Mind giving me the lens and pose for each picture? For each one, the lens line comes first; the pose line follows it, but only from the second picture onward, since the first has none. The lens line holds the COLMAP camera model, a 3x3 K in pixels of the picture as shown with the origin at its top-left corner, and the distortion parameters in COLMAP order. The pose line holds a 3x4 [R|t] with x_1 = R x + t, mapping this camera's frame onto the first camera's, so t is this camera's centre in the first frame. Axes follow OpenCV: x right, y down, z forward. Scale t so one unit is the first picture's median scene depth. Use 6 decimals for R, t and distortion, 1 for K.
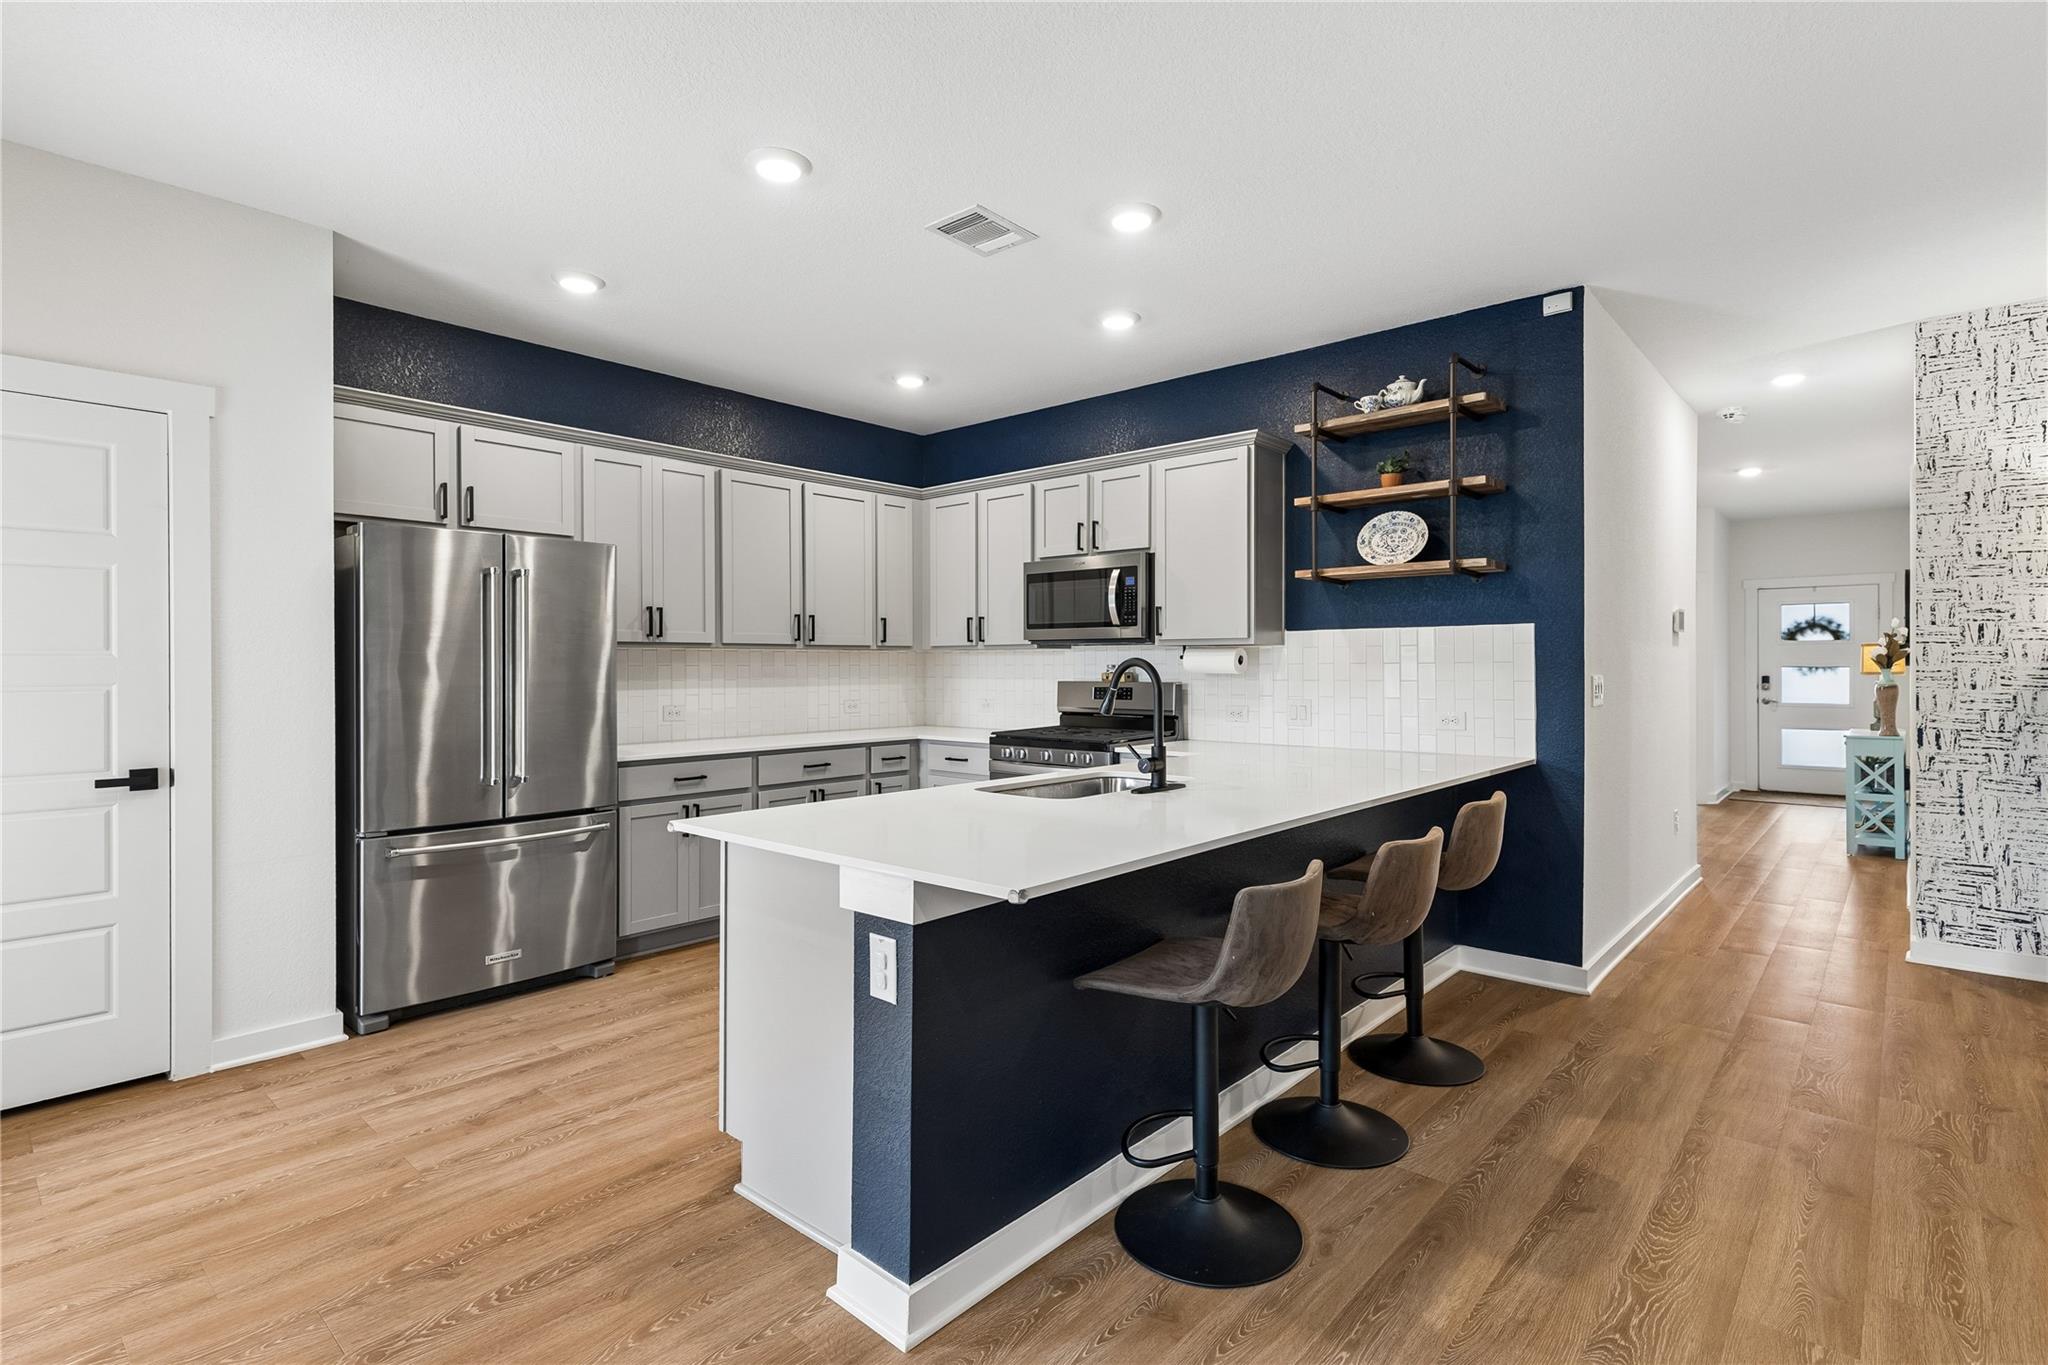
lens RADIAL K [[990.8, 0, 1021.3], [0, 990.8, 689.1], [0, 0, 1]] dist [-0.002155, 0.000043]
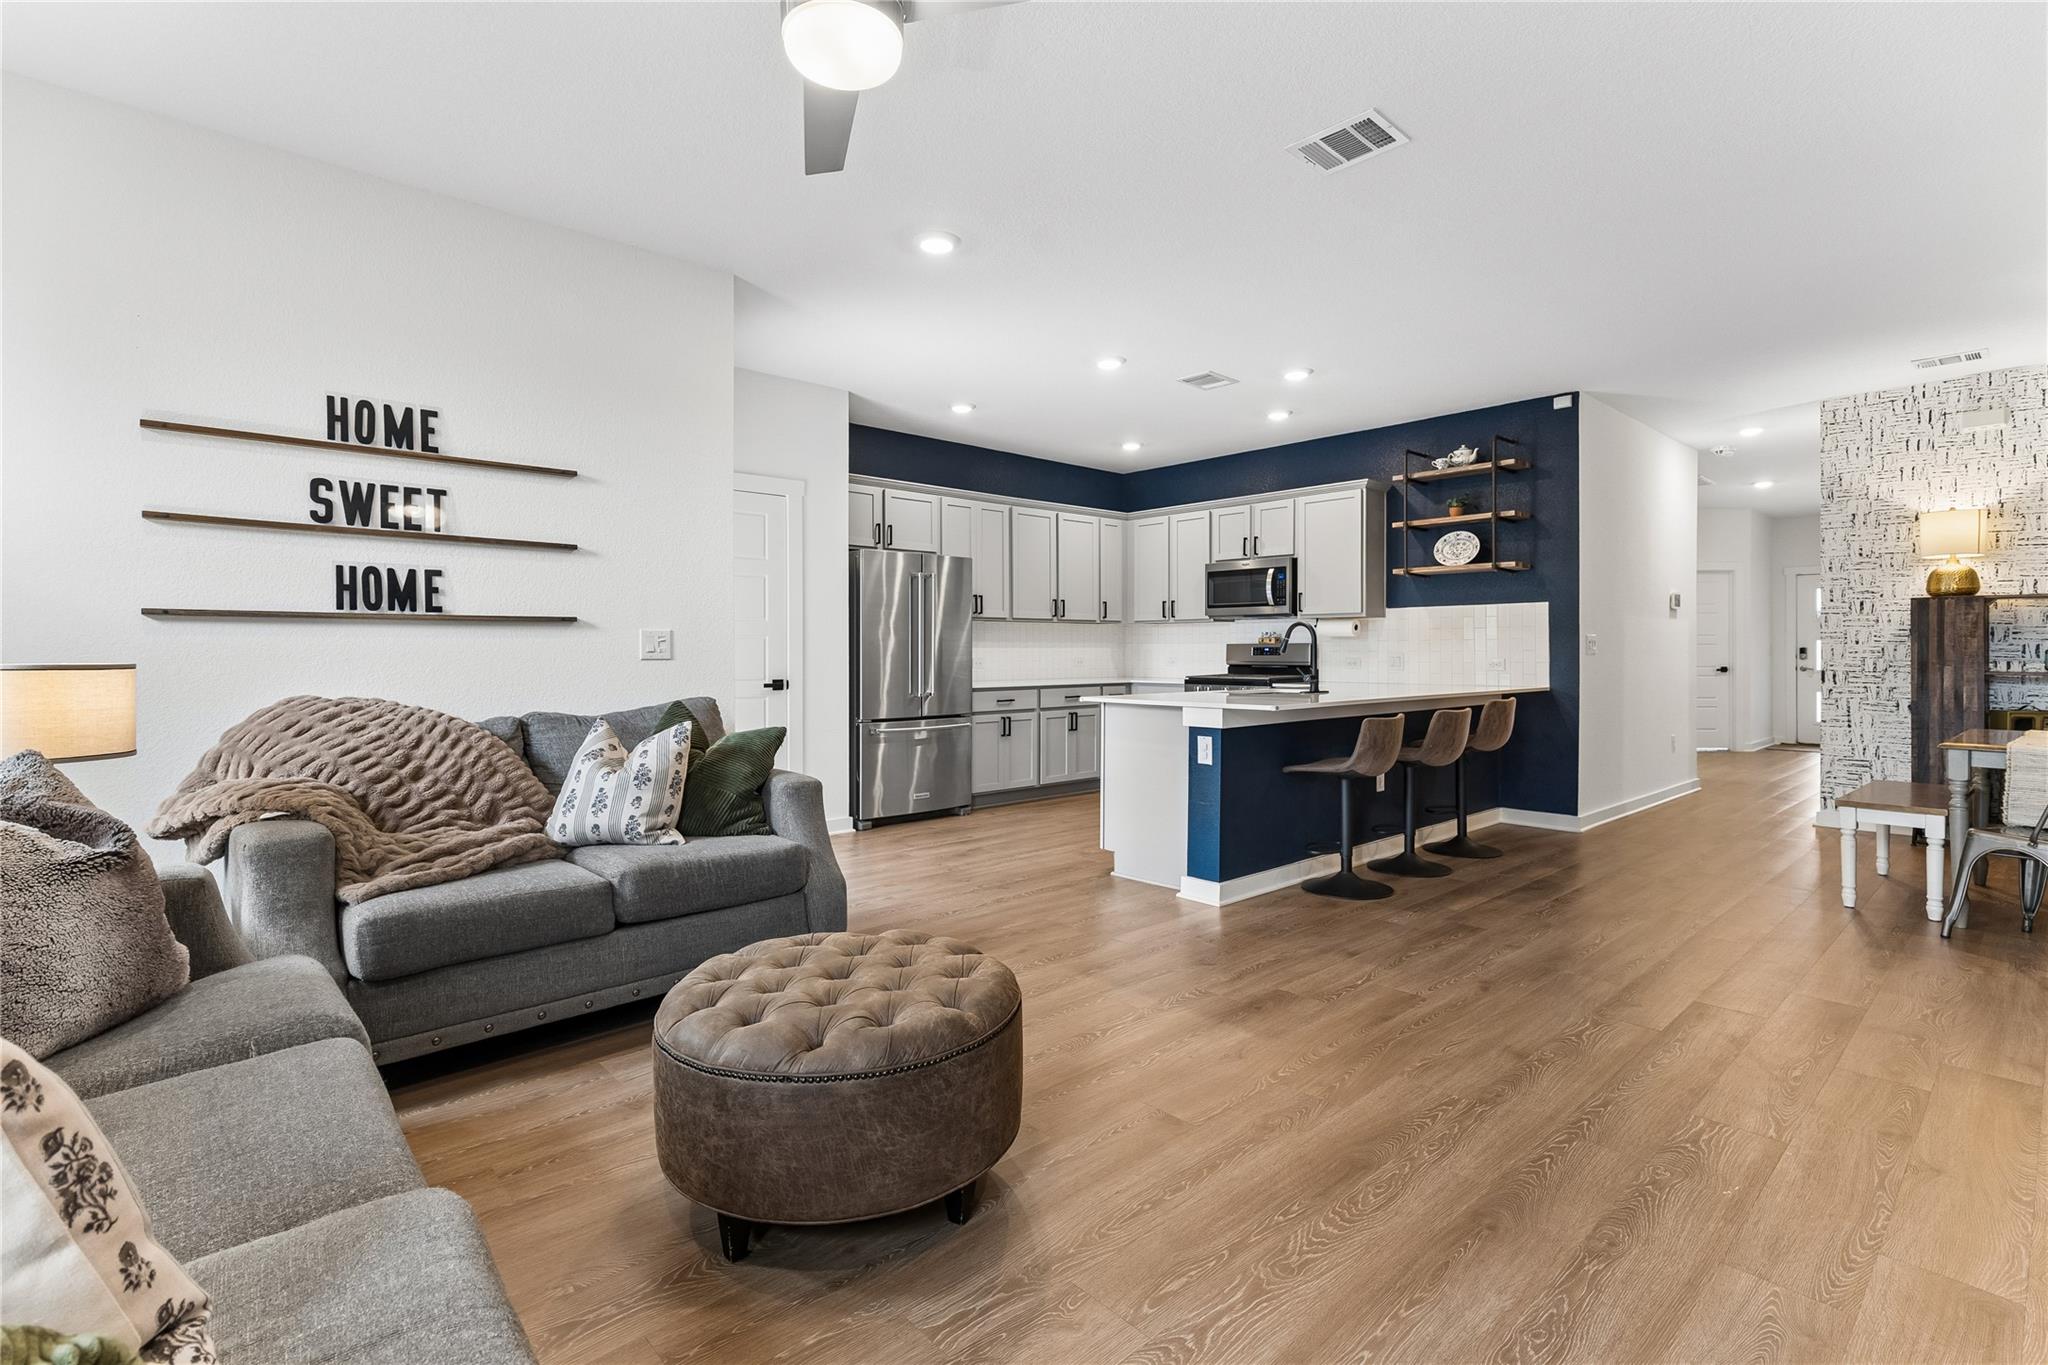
lens RADIAL K [[944.9, 0, 1024.8], [0, 944.9, 667.5], [0, 0, 1]] dist [-0.000217, 0.000170]
pose [[0.994432, 0.002484, -0.105349, -0.151360], [-0.003060, 0.999981, -0.005309, 0.047521], [0.105334, 0.005602, 0.994421, -0.572337]]
